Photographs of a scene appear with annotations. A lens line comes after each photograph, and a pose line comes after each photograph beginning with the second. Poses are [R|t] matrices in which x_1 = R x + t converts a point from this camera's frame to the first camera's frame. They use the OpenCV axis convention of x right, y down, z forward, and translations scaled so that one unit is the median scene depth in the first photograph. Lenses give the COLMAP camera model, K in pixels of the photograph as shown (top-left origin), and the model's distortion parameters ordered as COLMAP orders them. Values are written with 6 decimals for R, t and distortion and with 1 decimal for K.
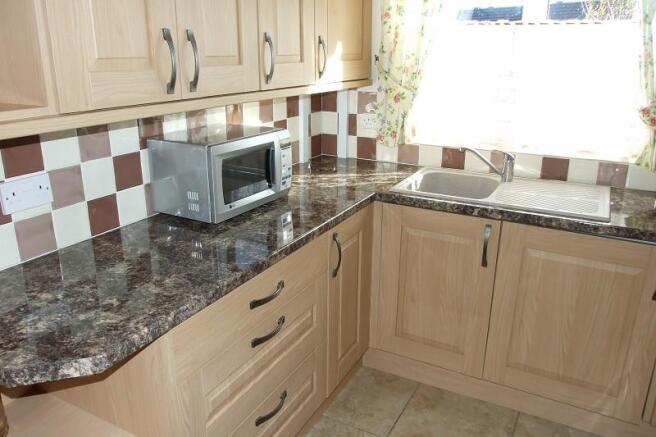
lens RADIAL K [[521.5, 0, 327.2], [0, 521.5, 213.8], [0, 0, 1]] dist [-0.062872, 0.058806]
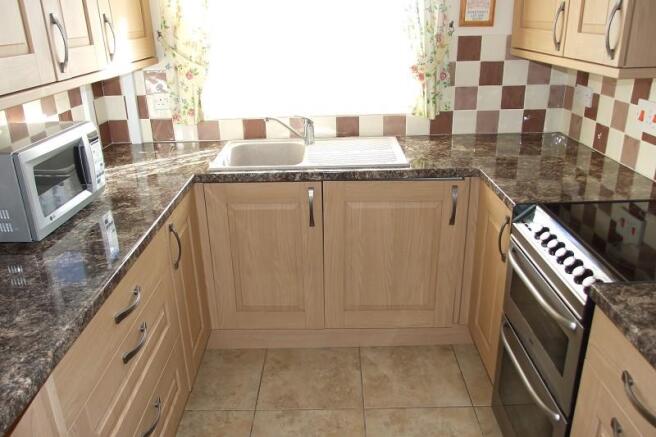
lens RADIAL K [[521.5, 0, 327.2], [0, 521.5, 213.8], [0, 0, 1]] dist [-0.062872, 0.058806]
pose [[0.884021, -0.194583, 0.425023, -0.116493], [0.168977, 0.980780, 0.097559, -0.022325], [-0.435837, -0.014425, 0.899910, 0.018488]]
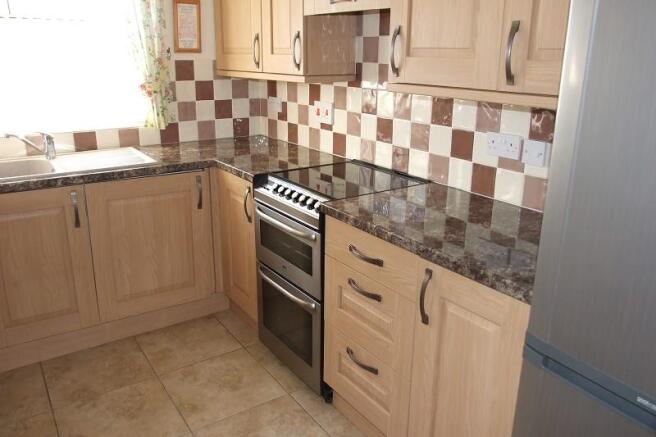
lens RADIAL K [[521.5, 0, 327.2], [0, 521.5, 213.8], [0, 0, 1]] dist [-0.062872, 0.058806]
pose [[0.460212, -0.263842, 0.847698, -0.395843], [0.260813, 0.952868, 0.154980, 0.037533], [-0.848635, 0.149767, 0.507335, -0.064211]]
